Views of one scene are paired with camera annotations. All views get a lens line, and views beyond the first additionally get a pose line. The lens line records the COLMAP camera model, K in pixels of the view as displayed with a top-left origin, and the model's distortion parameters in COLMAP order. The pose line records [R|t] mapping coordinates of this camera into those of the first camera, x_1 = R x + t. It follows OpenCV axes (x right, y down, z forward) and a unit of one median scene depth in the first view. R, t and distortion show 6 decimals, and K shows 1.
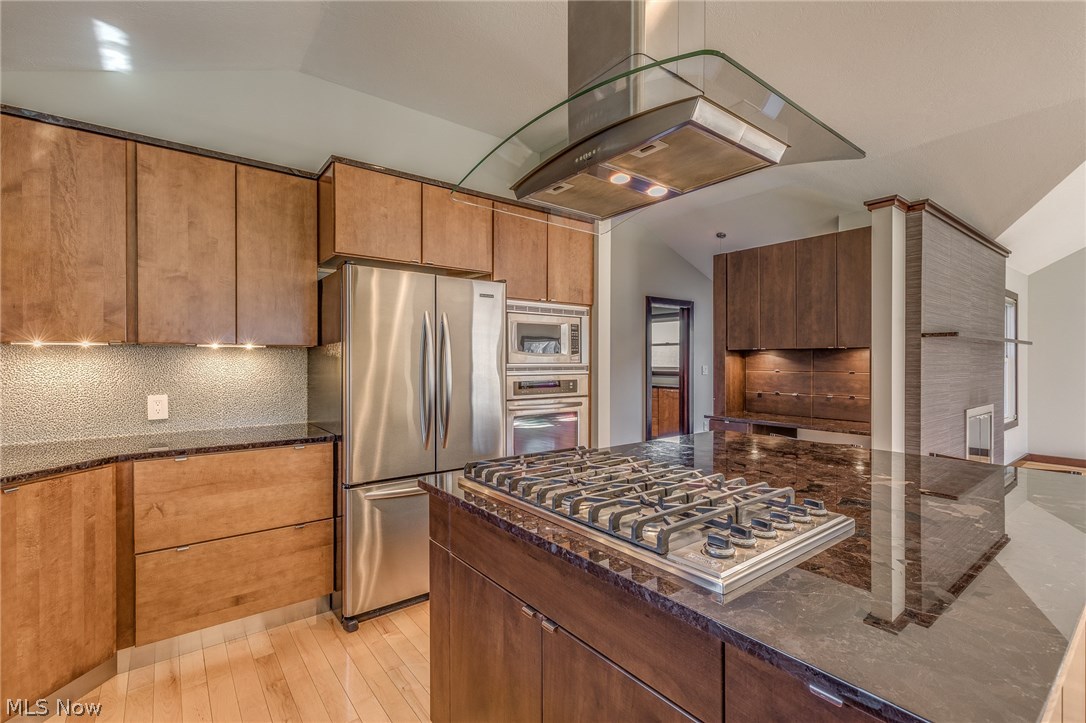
lens RADIAL K [[488.4, 0, 546.3], [0, 488.4, 363.2], [0, 0, 1]] dist [0.007607, -0.001426]
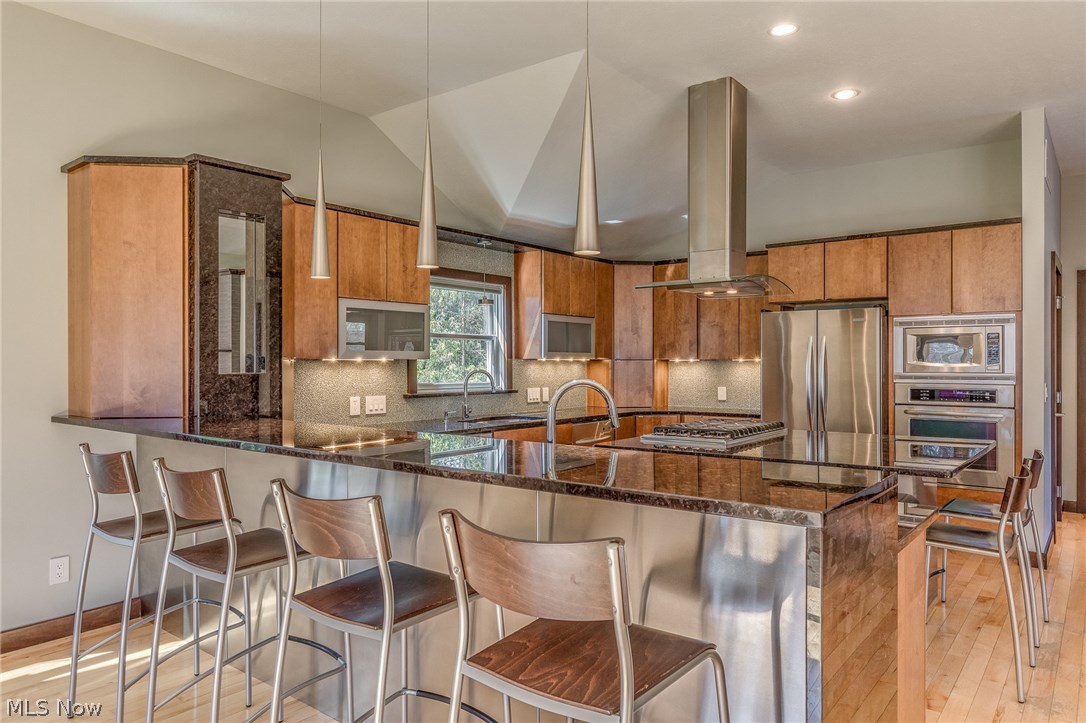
lens RADIAL K [[720.1, 0, 549.1], [0, 720.1, 365.8], [0, 0, 1]] dist [0.005273, -0.001636]
pose [[0.239532, 0.004243, -0.970879, 1.492291], [-0.005093, 0.999982, 0.003114, -0.017302], [0.970875, 0.004198, 0.239550, -0.246843]]
